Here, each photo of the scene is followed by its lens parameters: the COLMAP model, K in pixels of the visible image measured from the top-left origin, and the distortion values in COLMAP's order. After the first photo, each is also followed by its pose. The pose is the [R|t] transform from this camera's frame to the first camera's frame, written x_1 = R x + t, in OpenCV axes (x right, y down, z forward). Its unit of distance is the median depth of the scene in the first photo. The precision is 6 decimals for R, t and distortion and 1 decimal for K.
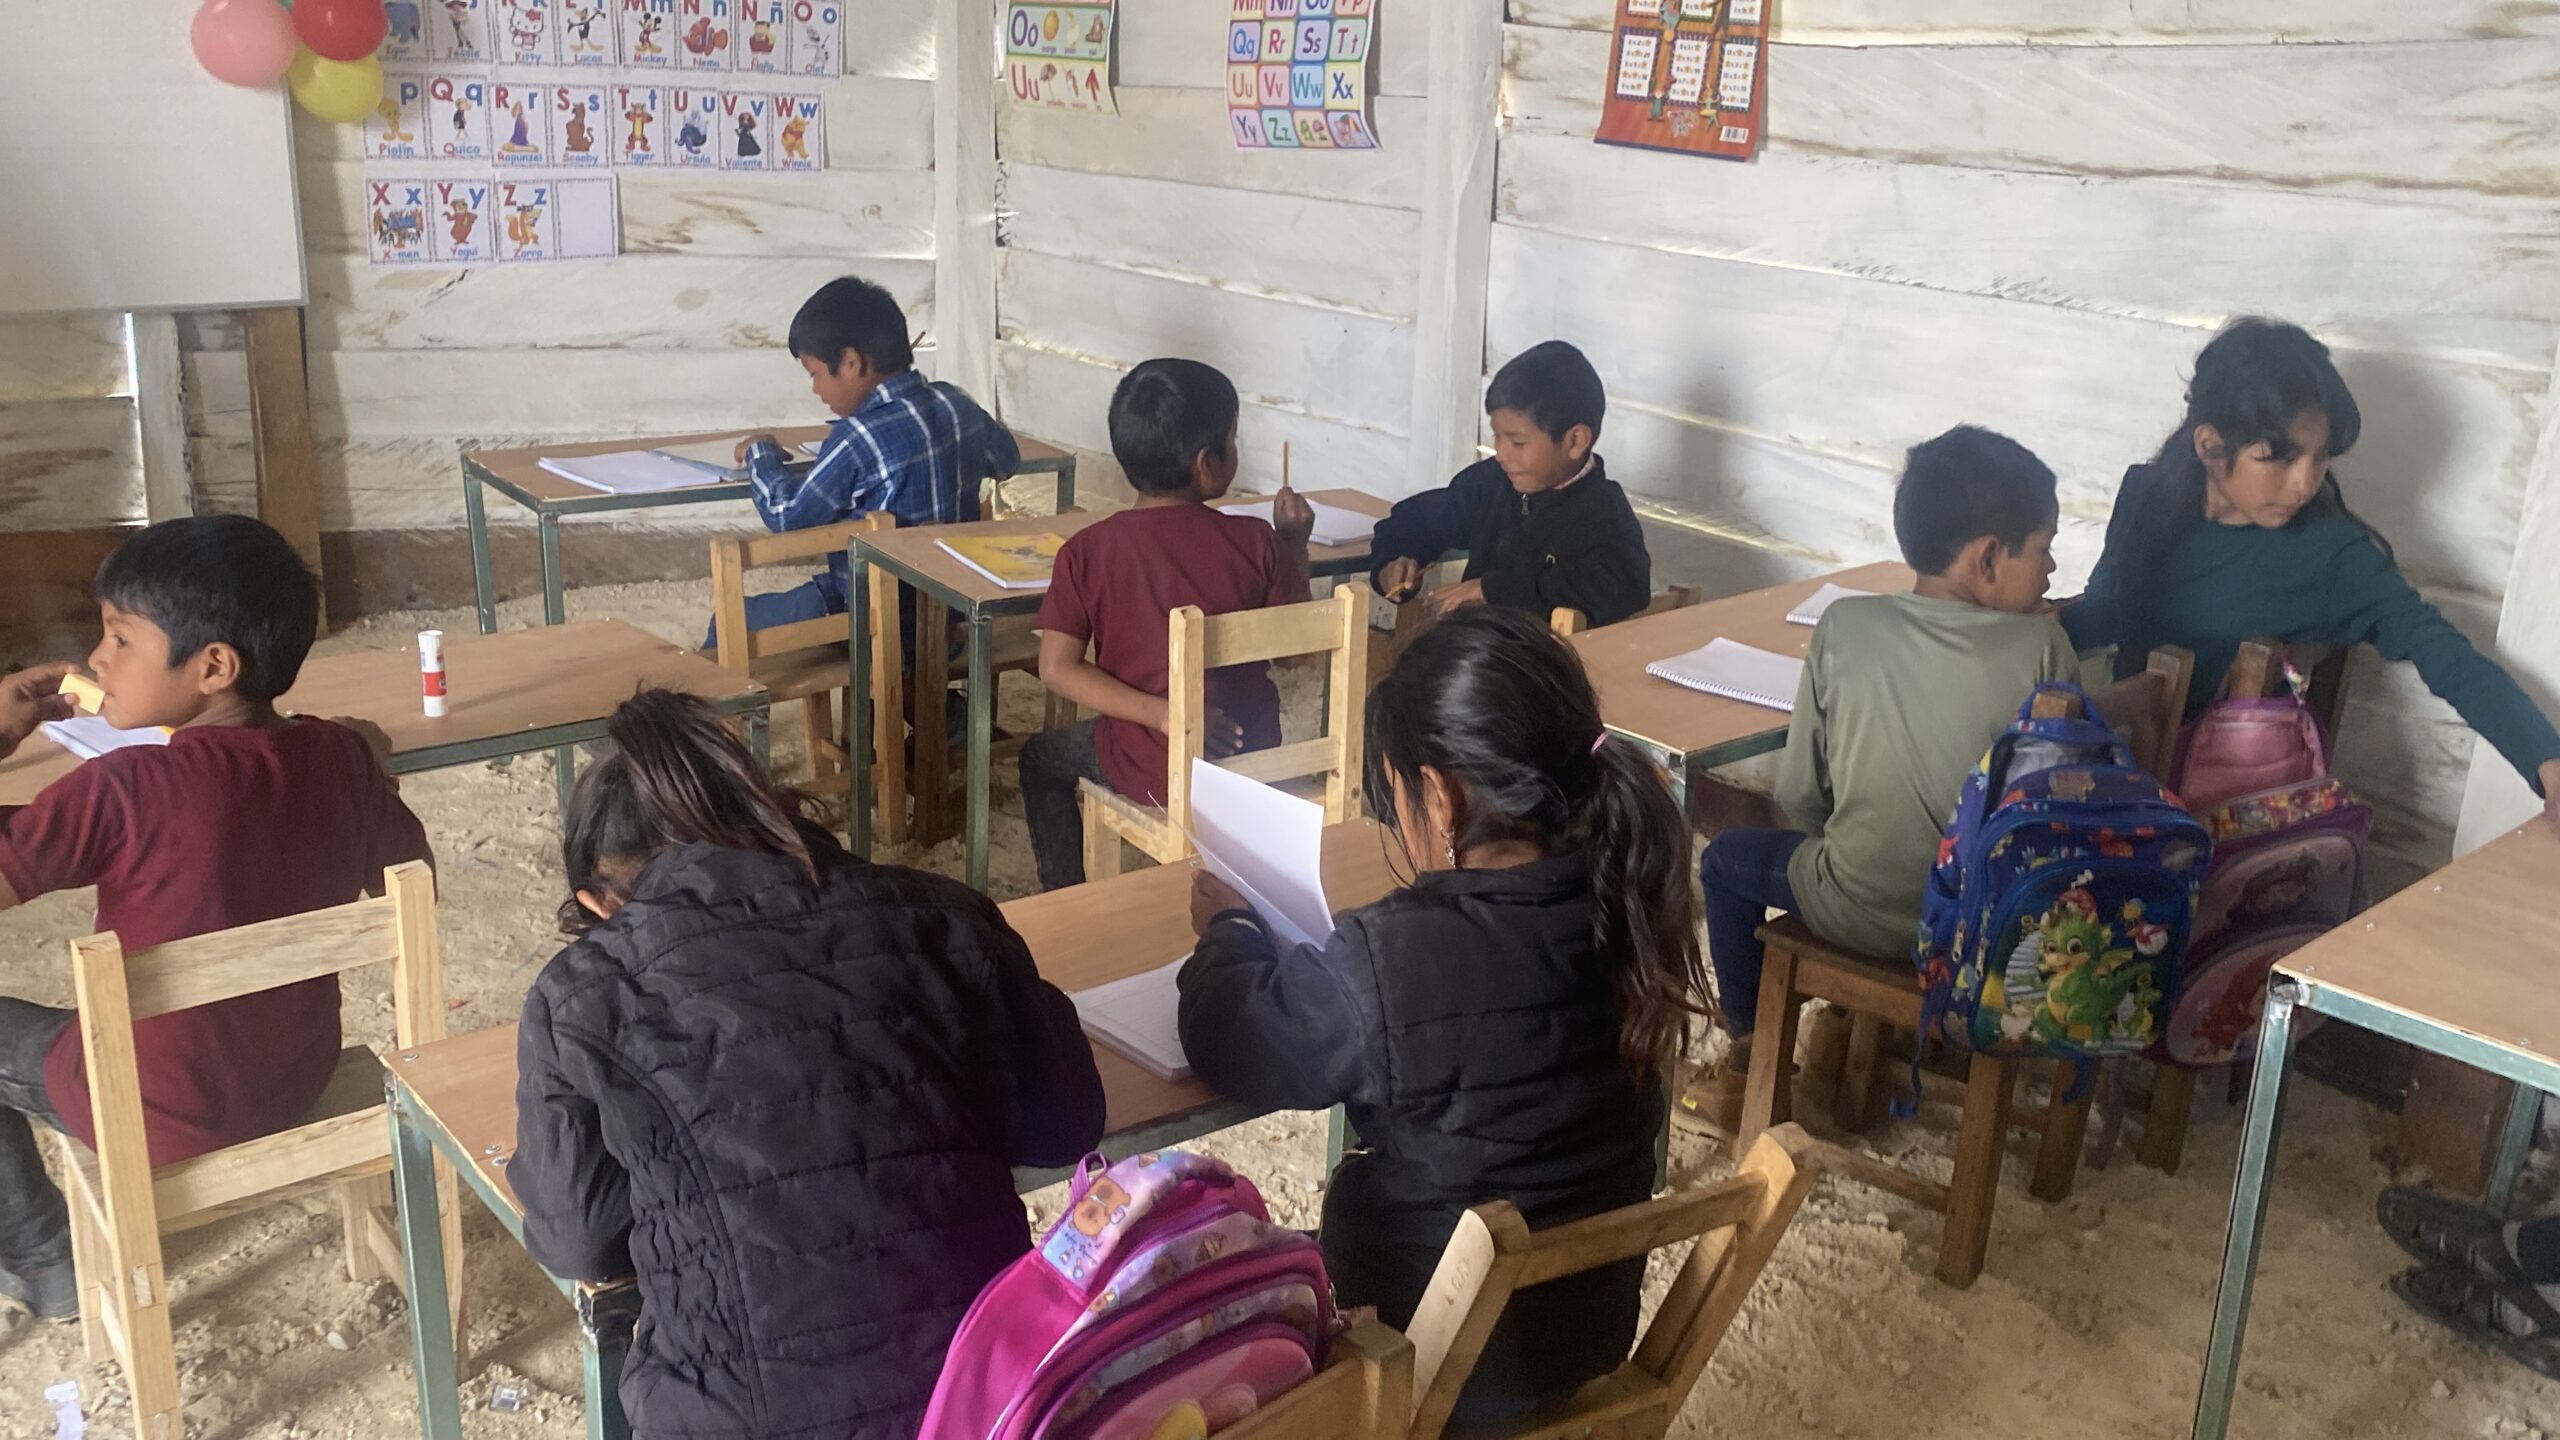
lens RADIAL K [[2313.7, 0, 1332.5], [0, 2313.7, 766.2], [0, 0, 1]] dist [0.081179, -0.220317]
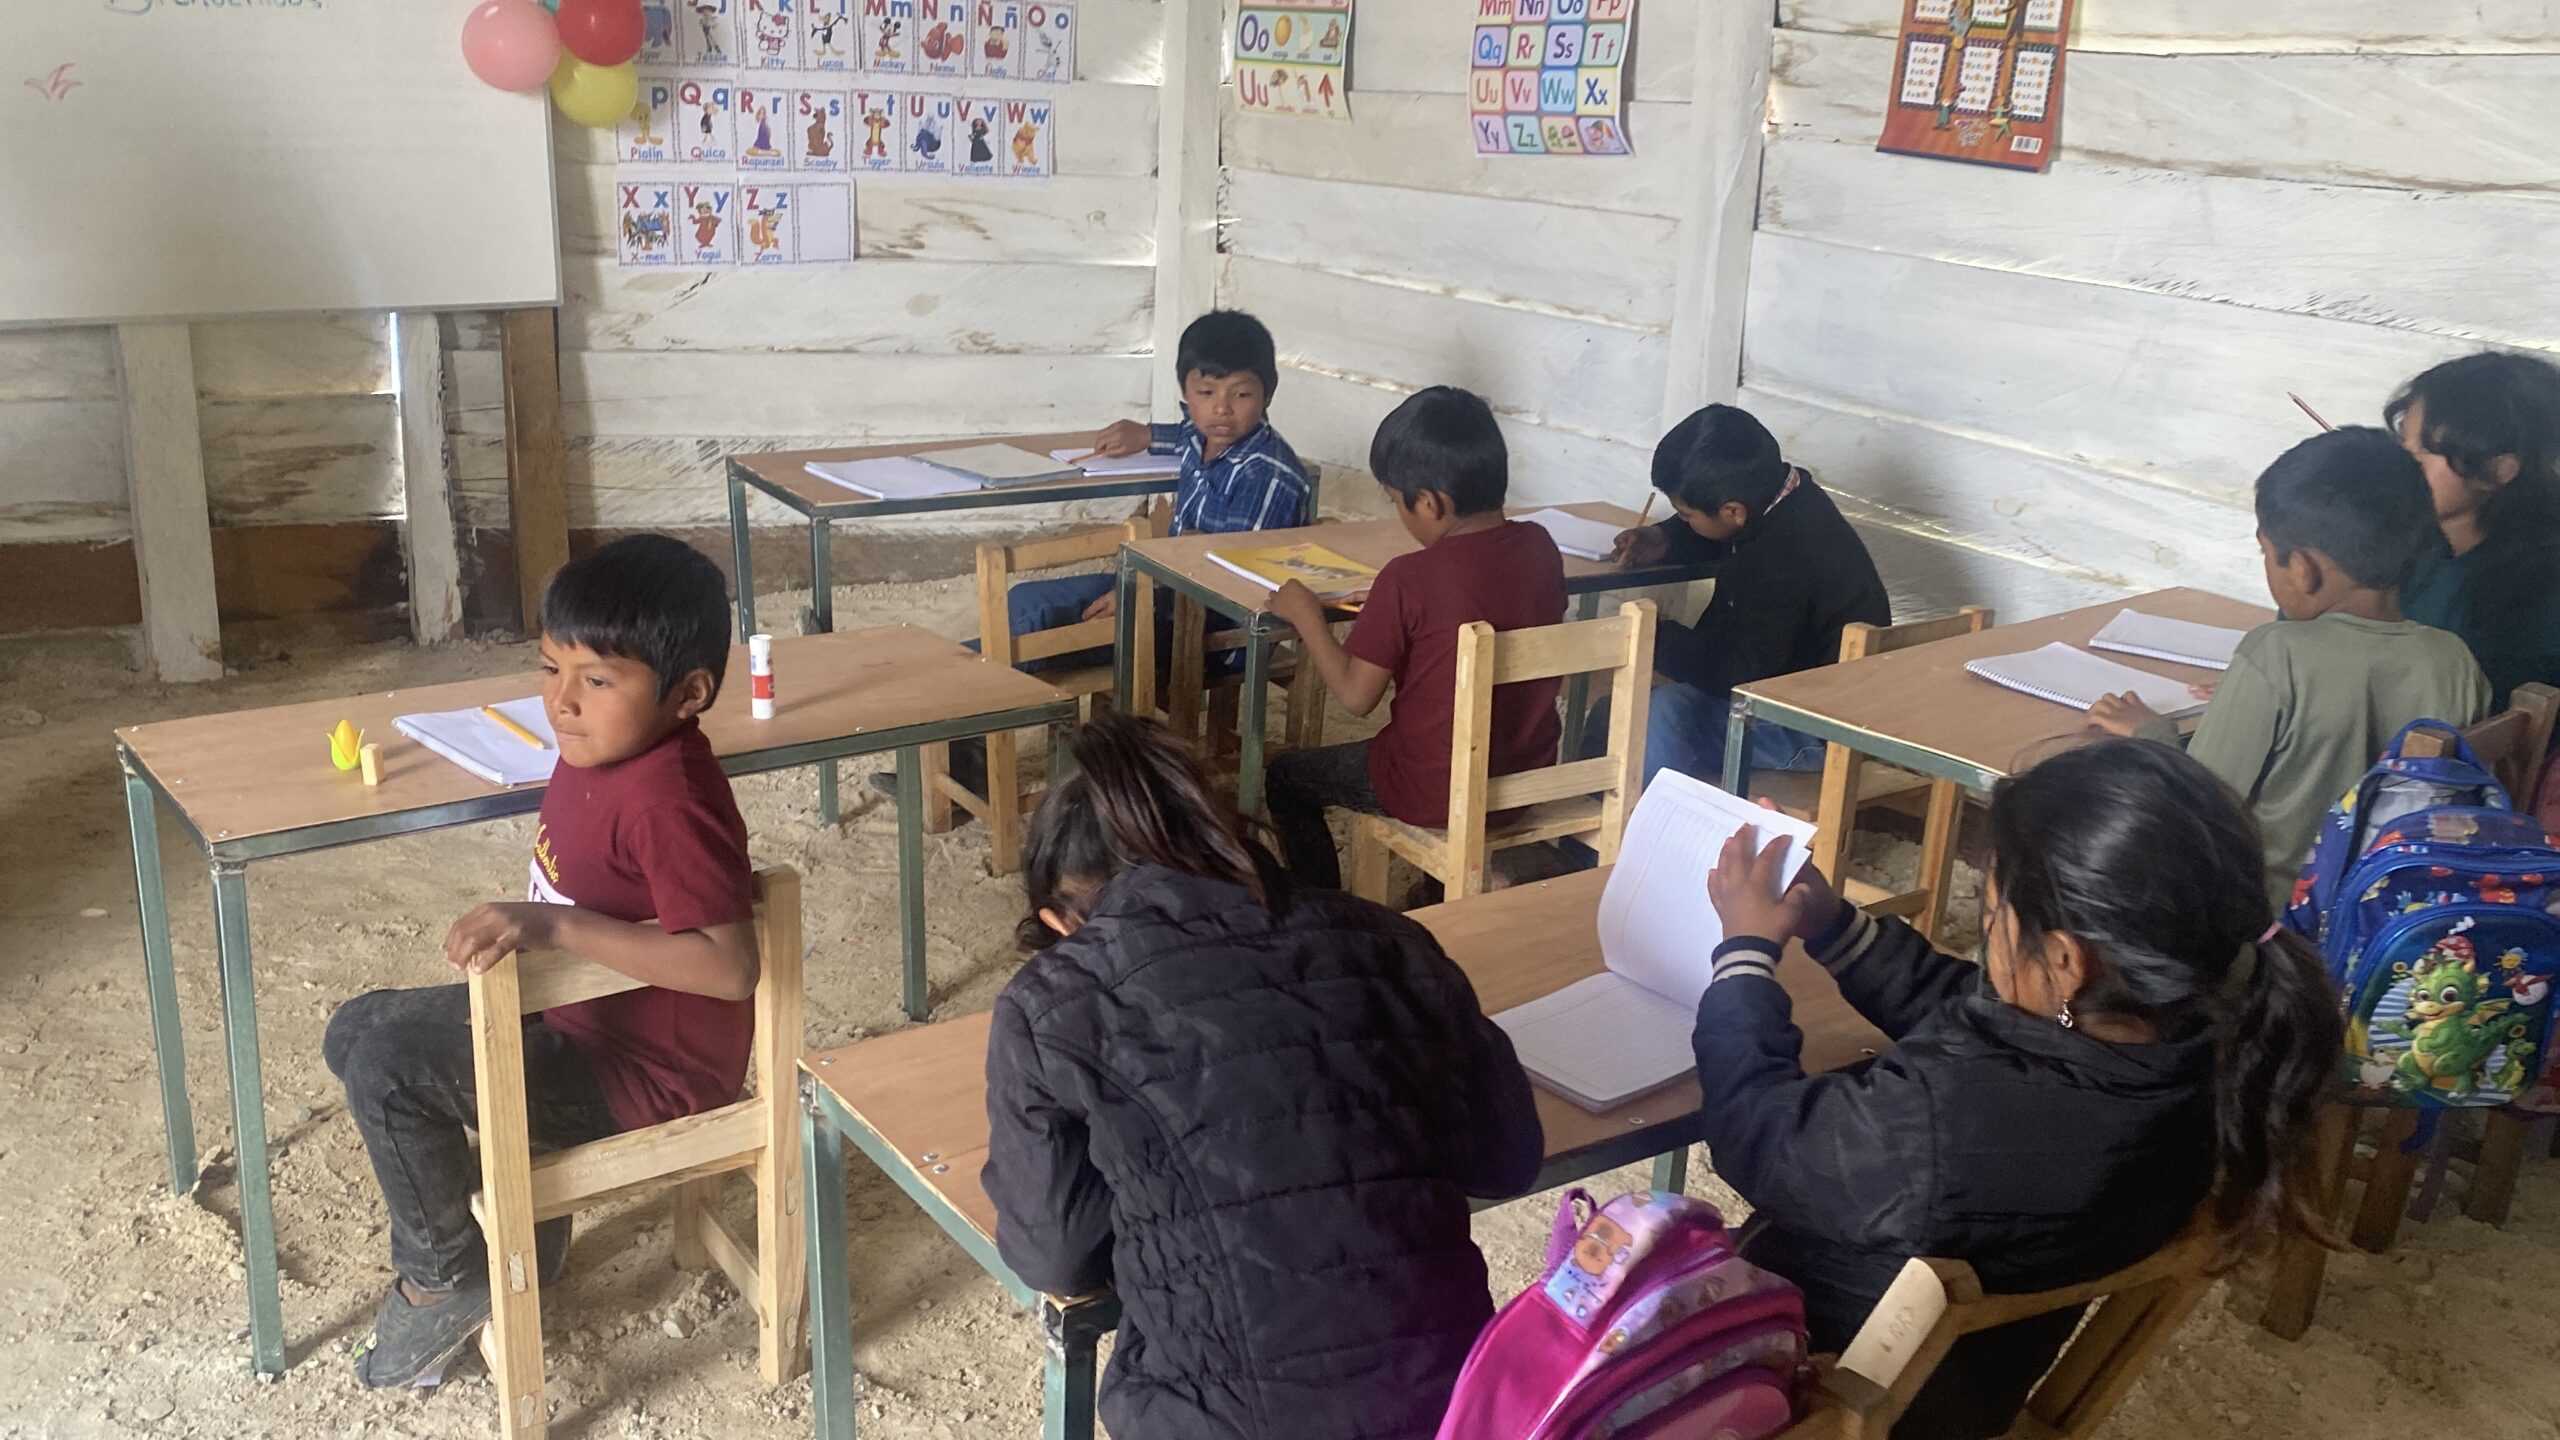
lens RADIAL K [[2330.6, 0, 1274.7], [0, 2330.6, 813.4], [0, 0, 1]] dist [0.001383, 0.003898]
pose [[0.997278, 0.024482, -0.069549, -0.059036], [-0.023313, 0.999574, 0.017571, -0.001790], [0.069950, -0.015902, 0.997424, 0.002555]]
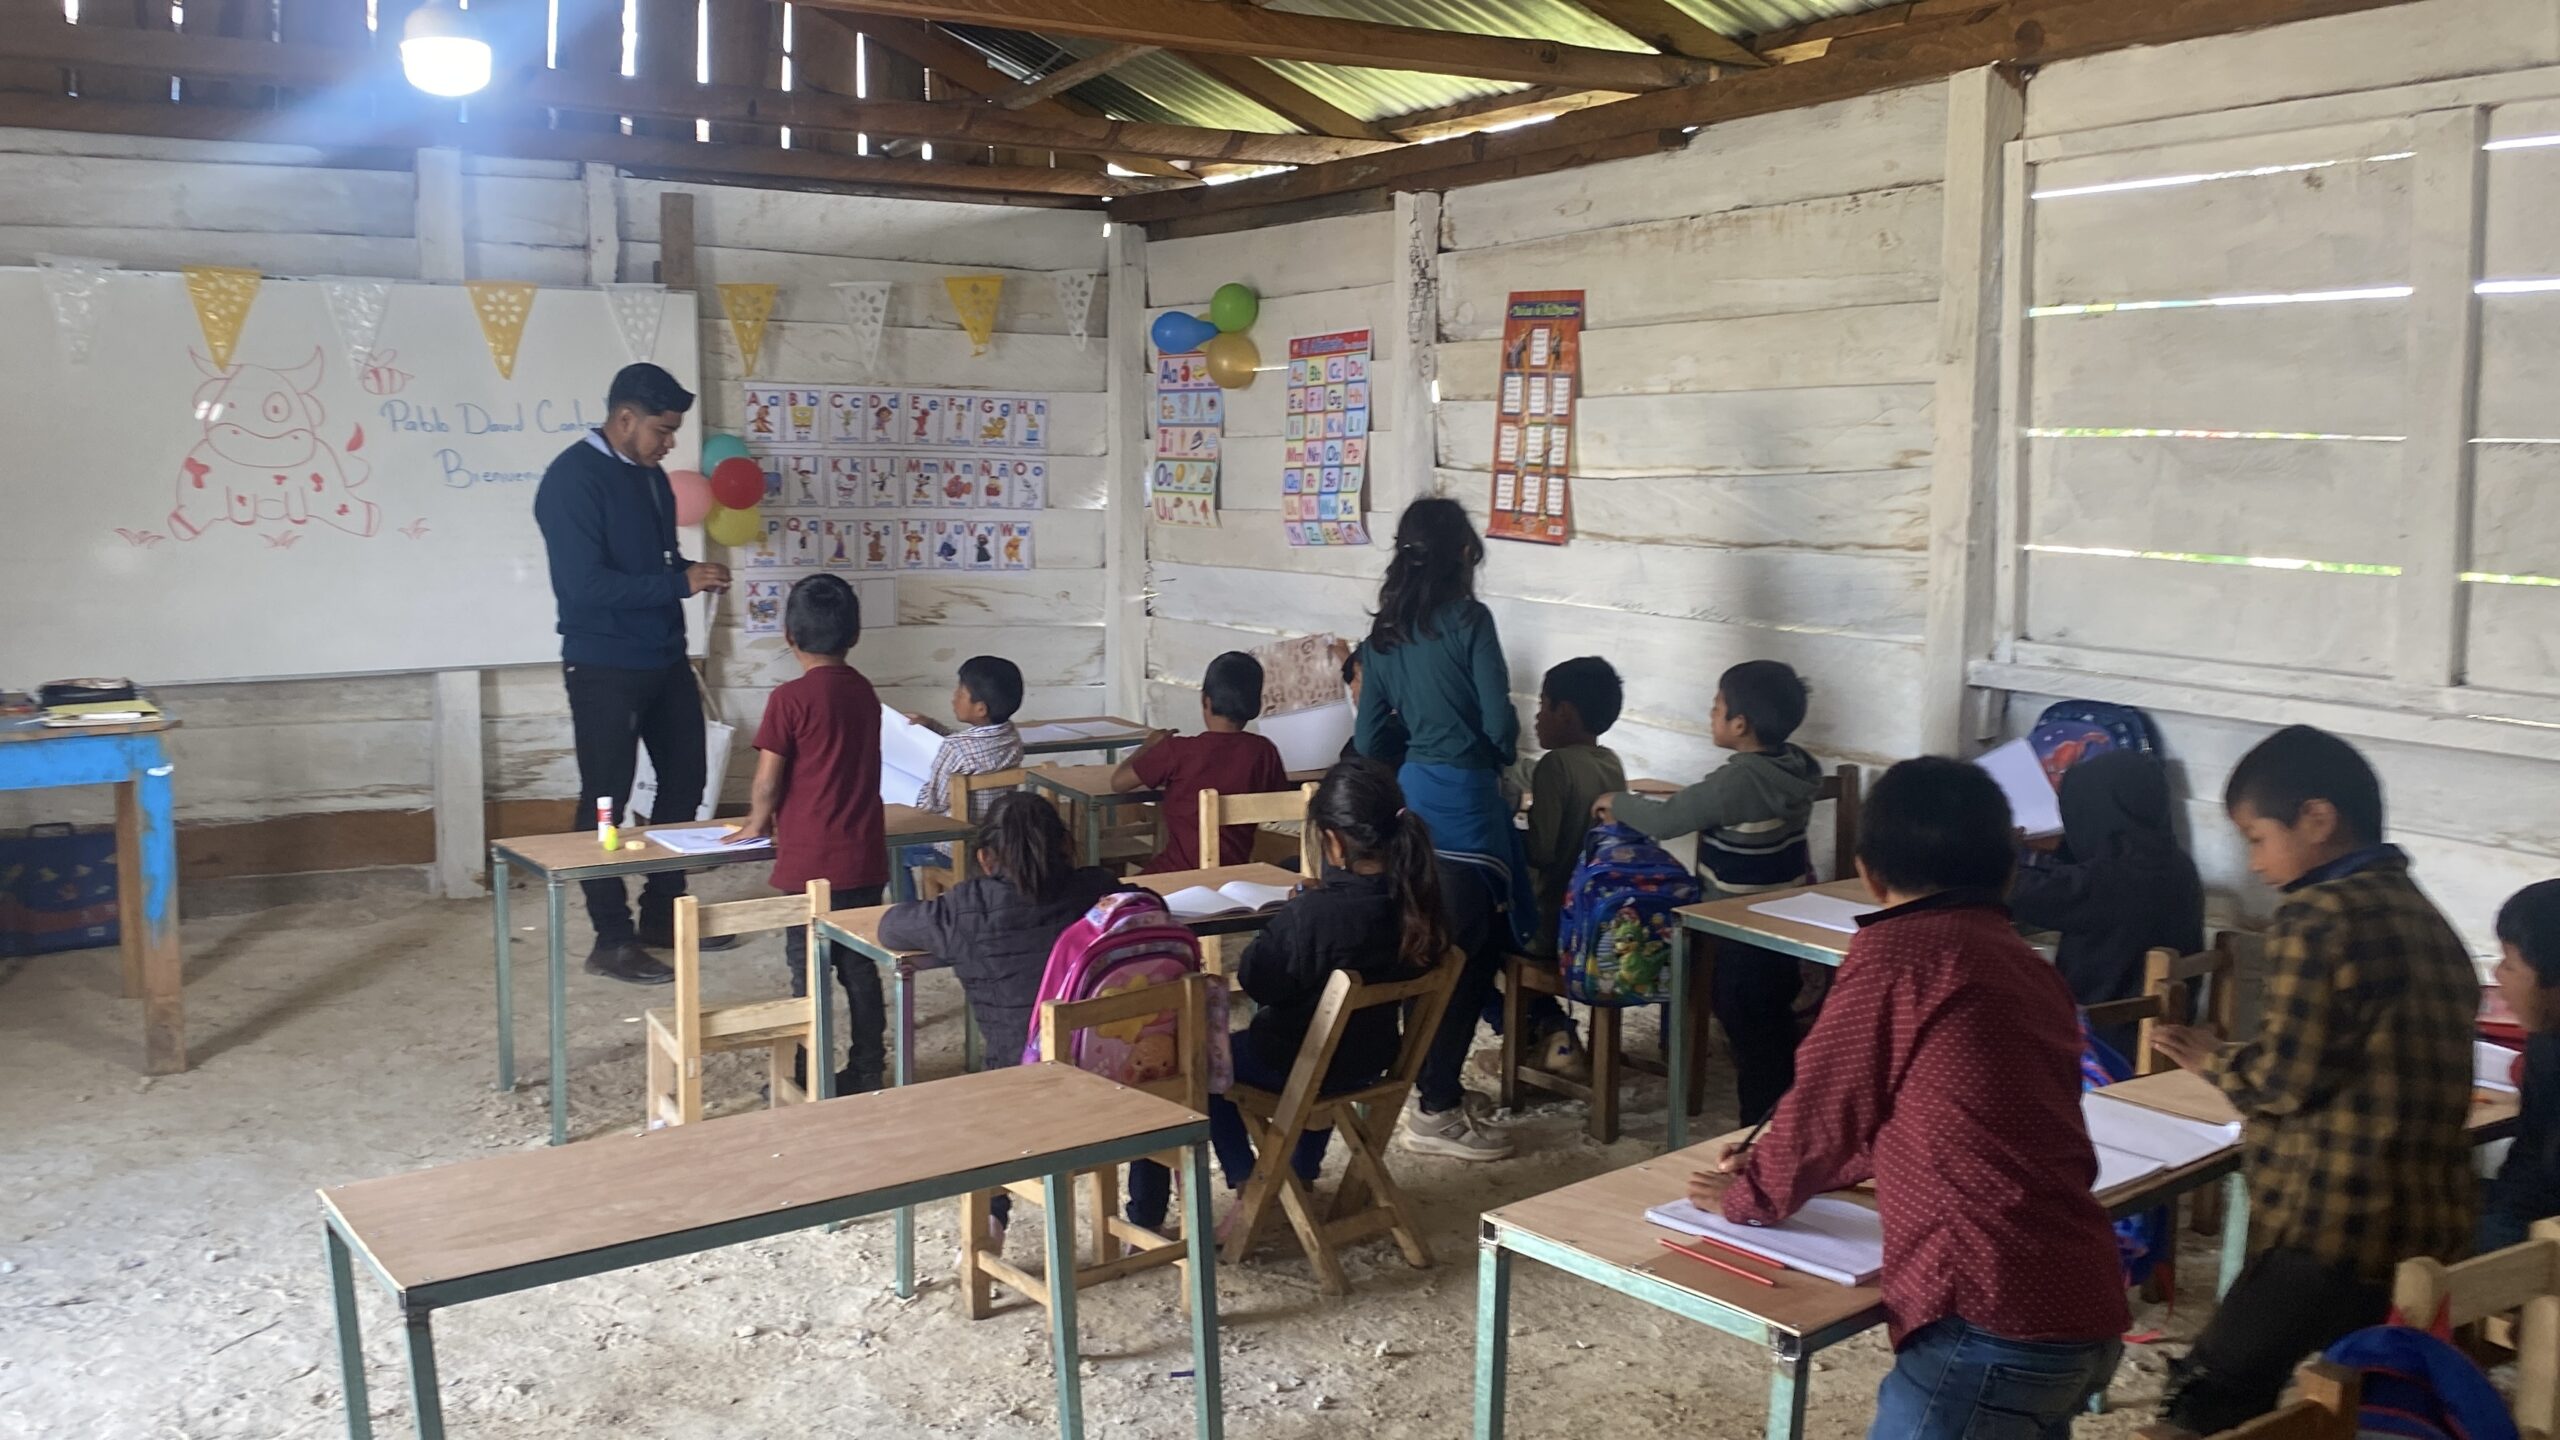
lens RADIAL K [[2308.3, 0, 1280.9], [0, 2308.3, 774.4], [0, 0, 1]] dist [0.051693, -0.131124]
pose [[0.991947, -0.013660, -0.125913, 0.165152], [-0.007176, 0.986508, -0.163559, 0.153203], [0.126449, 0.163145, 0.978465, -0.544921]]
